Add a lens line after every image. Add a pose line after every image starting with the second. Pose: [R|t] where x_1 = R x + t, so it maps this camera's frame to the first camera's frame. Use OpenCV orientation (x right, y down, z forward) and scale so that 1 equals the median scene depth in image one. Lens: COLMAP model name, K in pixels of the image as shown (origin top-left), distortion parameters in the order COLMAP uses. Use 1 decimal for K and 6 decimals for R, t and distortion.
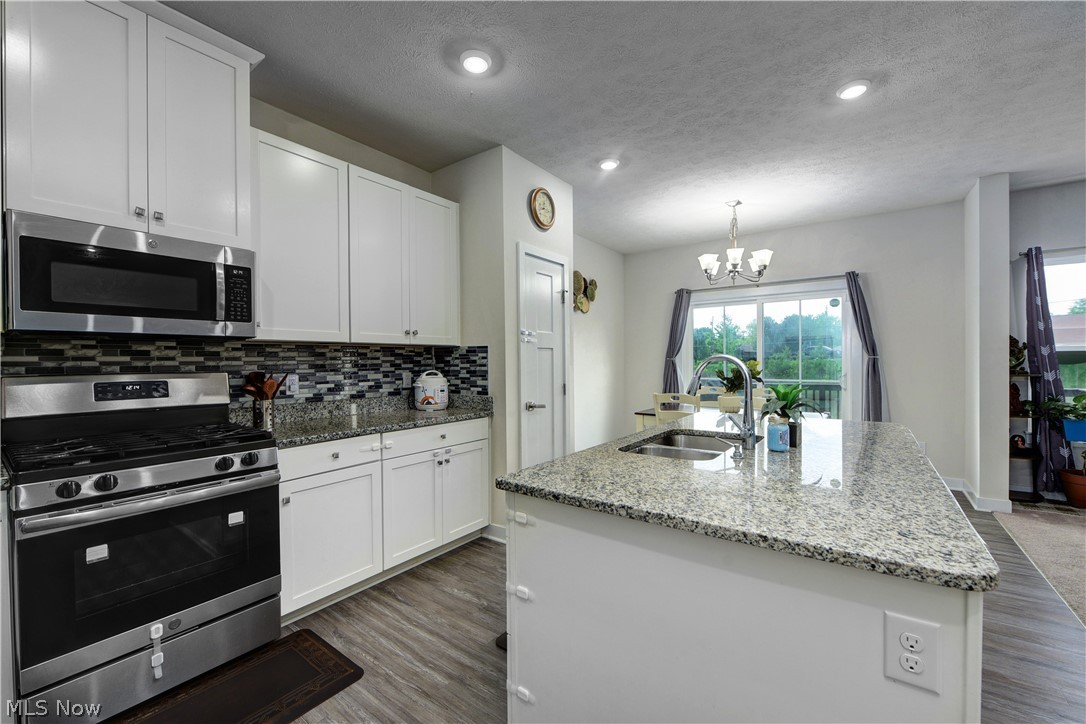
lens RADIAL K [[434.6, 0, 546.4], [0, 434.6, 363.9], [0, 0, 1]] dist [-0.008109, -0.001727]
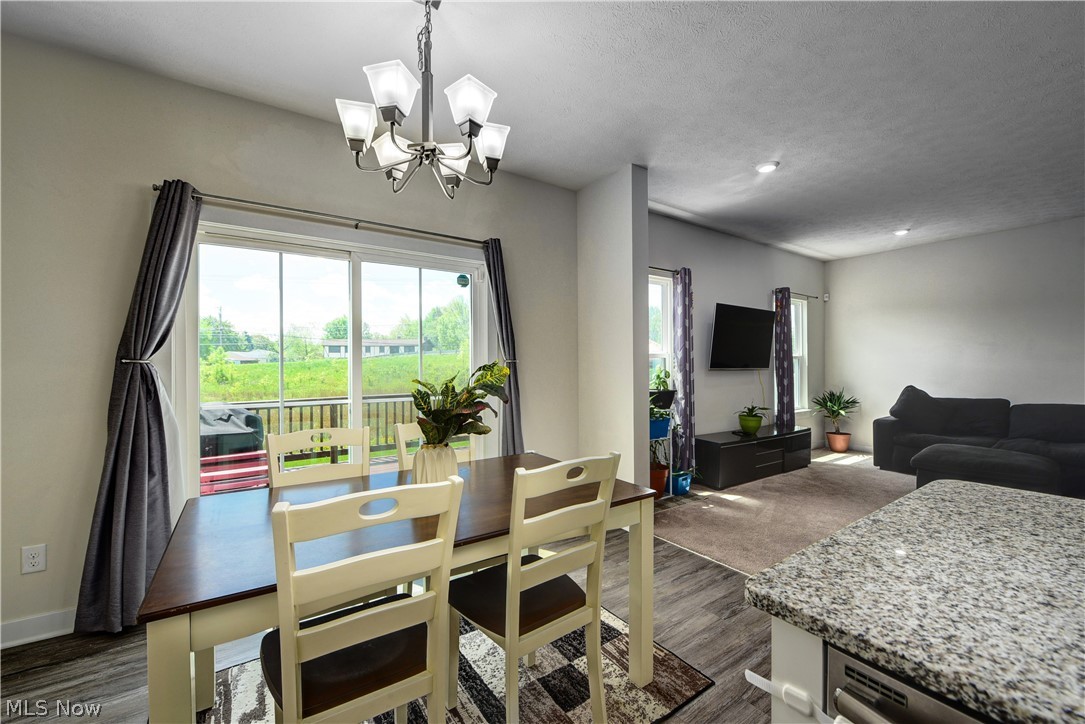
lens RADIAL K [[434.2, 0, 540.3], [0, 434.2, 363.0], [0, 0, 1]] dist [-0.008109, -0.001727]
pose [[0.332121, 0.007954, 0.943203, 0.110649], [0.006606, 0.999920, -0.010758, -0.006754], [-0.943214, 0.009803, 0.332042, 1.125554]]
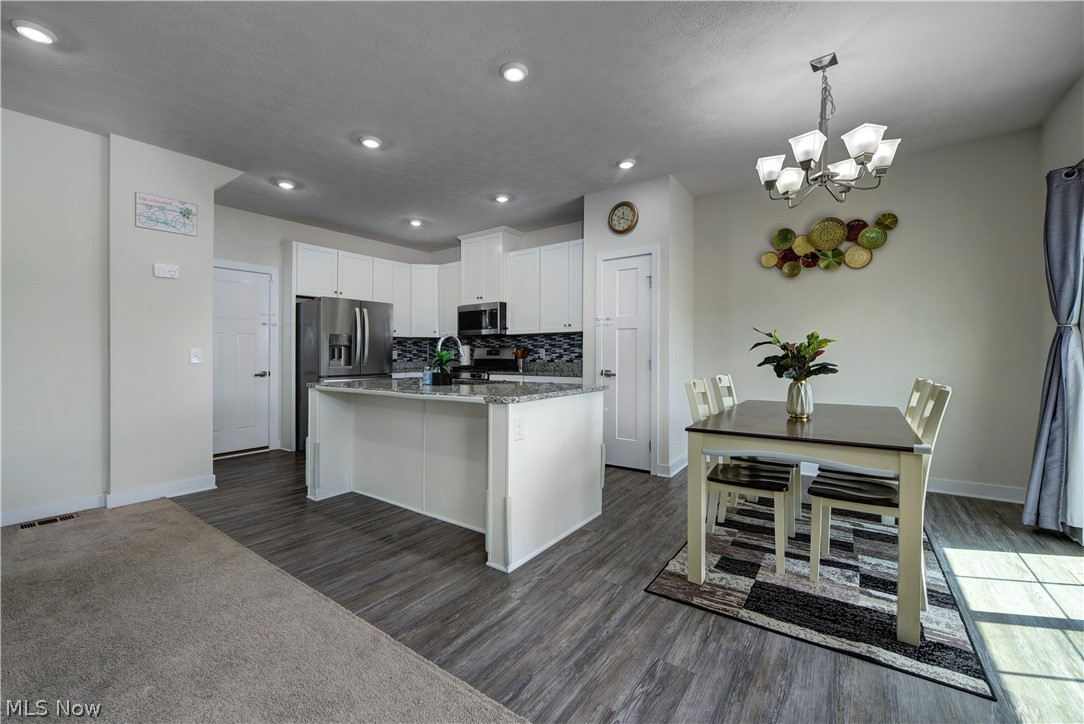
lens RADIAL K [[433.8, 0, 545.2], [0, 433.8, 361.7], [0, 0, 1]] dist [-0.008109, -0.001727]
pose [[0.017819, 0.025828, -0.999508, 1.501342], [-0.000851, 0.999666, 0.025817, 0.031246], [0.999841, 0.000390, 0.017835, 0.915250]]
